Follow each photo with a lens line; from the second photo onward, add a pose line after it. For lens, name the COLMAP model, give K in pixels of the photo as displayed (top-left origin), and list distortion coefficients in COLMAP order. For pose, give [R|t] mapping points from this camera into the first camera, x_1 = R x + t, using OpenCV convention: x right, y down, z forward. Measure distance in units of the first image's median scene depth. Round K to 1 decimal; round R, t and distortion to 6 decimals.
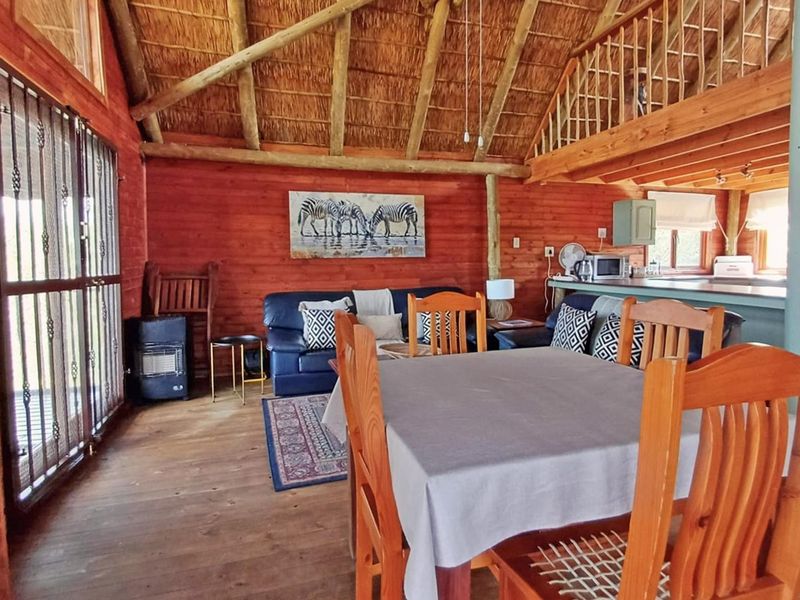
lens RADIAL K [[448.8, 0, 402.4], [0, 448.8, 294.4], [0, 0, 1]] dist [-0.004372, 0.007138]
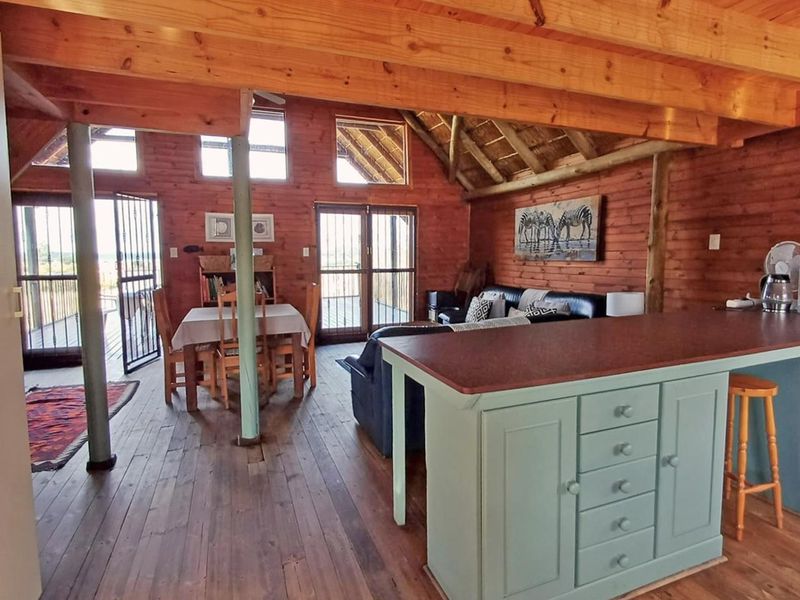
lens RADIAL K [[448.8, 0, 404.0], [0, 448.8, 292.1], [0, 0, 1]] dist [-0.004372, 0.007138]
pose [[0.050112, 0.097386, -0.993984, 1.041478], [-0.058854, 0.993793, 0.094400, -0.090855], [0.997008, 0.053770, 0.055533, 0.599612]]
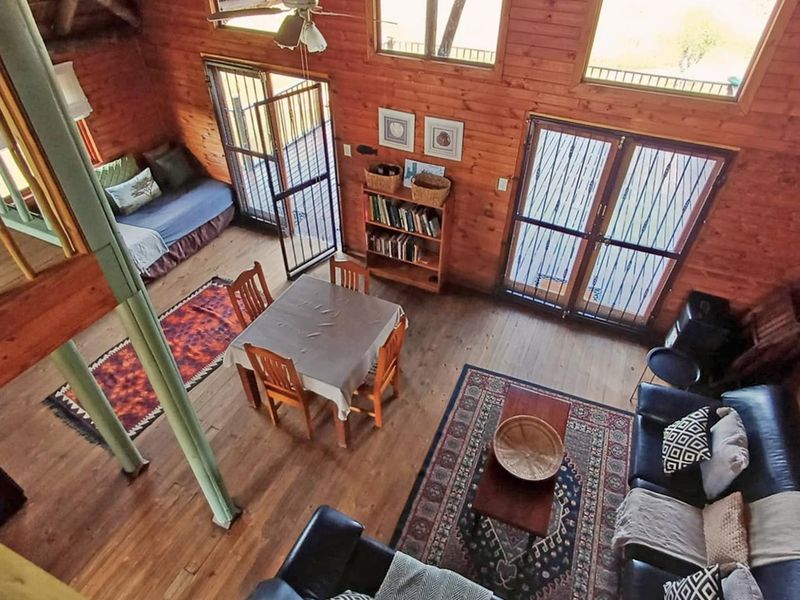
lens RADIAL K [[484.0, 0, 397.8], [0, 484.0, 296.7], [0, 0, 1]] dist [-0.000636, 0.001075]
pose [[-0.680461, 0.475670, -0.557414, 0.447388], [-0.051423, 0.727808, 0.683851, -0.562953], [0.730977, 0.493998, -0.470784, 0.789959]]
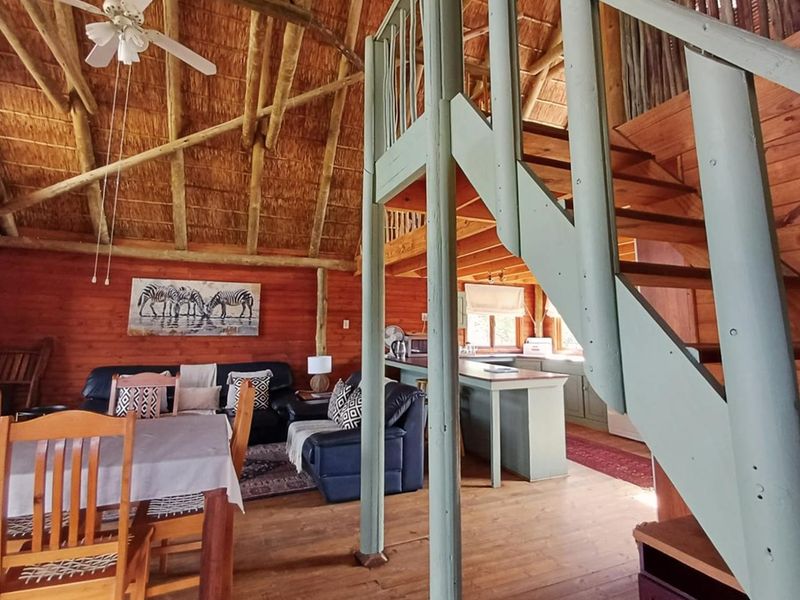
lens RADIAL K [[442.0, 0, 403.3], [0, 442.0, 271.2], [0, 0, 1]] dist [0.002853, -0.000365]
pose [[0.993778, 0.033615, 0.106188, 0.322194], [-0.011108, 0.978528, -0.205816, -0.016366], [-0.110826, 0.203356, 0.972812, -0.207652]]
